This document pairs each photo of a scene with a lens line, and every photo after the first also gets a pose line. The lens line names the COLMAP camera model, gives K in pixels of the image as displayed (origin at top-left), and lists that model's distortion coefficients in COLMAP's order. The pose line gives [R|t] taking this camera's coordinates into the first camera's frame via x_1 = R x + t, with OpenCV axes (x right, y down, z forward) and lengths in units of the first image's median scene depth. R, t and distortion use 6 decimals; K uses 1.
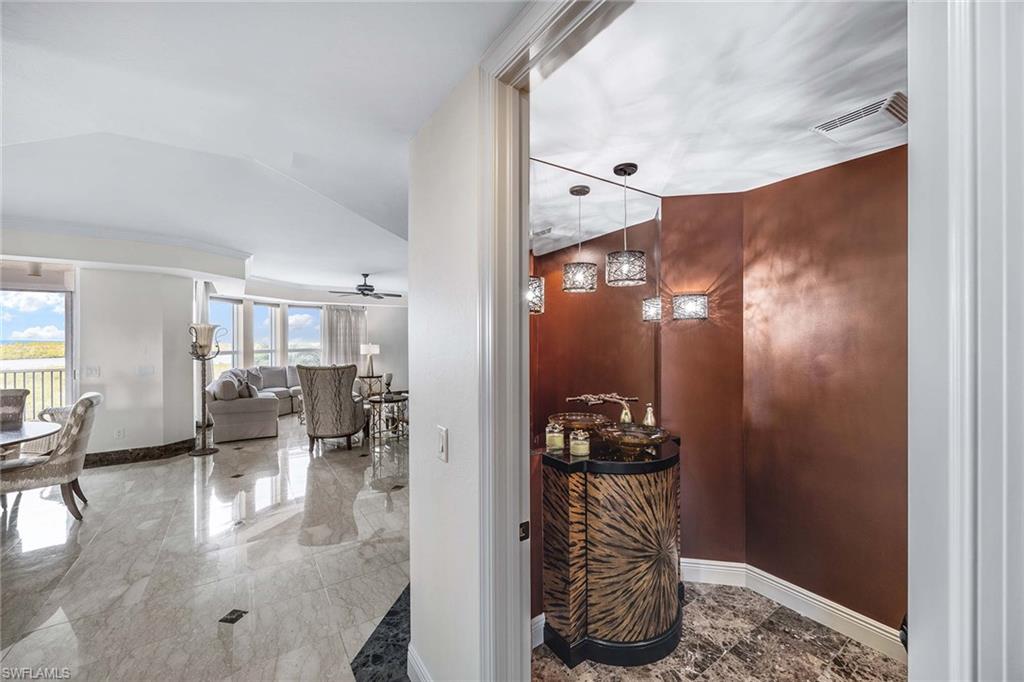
lens RADIAL K [[392.6, 0, 512.8], [0, 392.6, 338.9], [0, 0, 1]] dist [-0.002176, -0.000266]
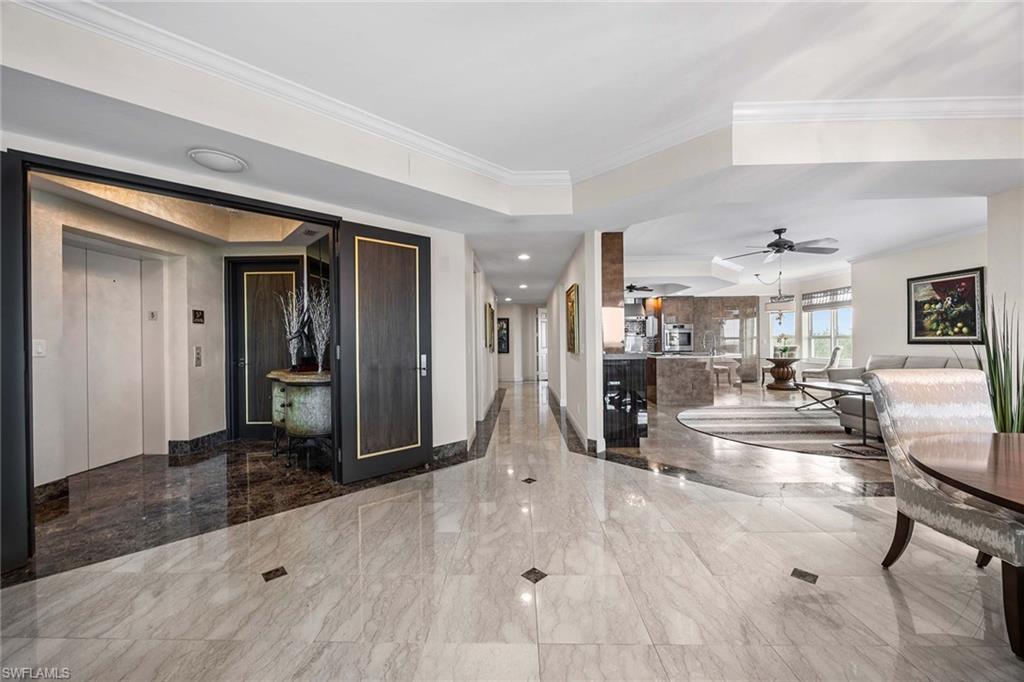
lens RADIAL K [[402.0, 0, 512.0], [0, 402.0, 341.0], [0, 0, 1]] dist [-0.002745, -0.000127]
pose [[-0.806745, 0.011465, 0.590788, -1.409988], [0.015670, 0.999875, 0.001994, 0.130363], [-0.590692, 0.010867, -0.806824, 2.037036]]
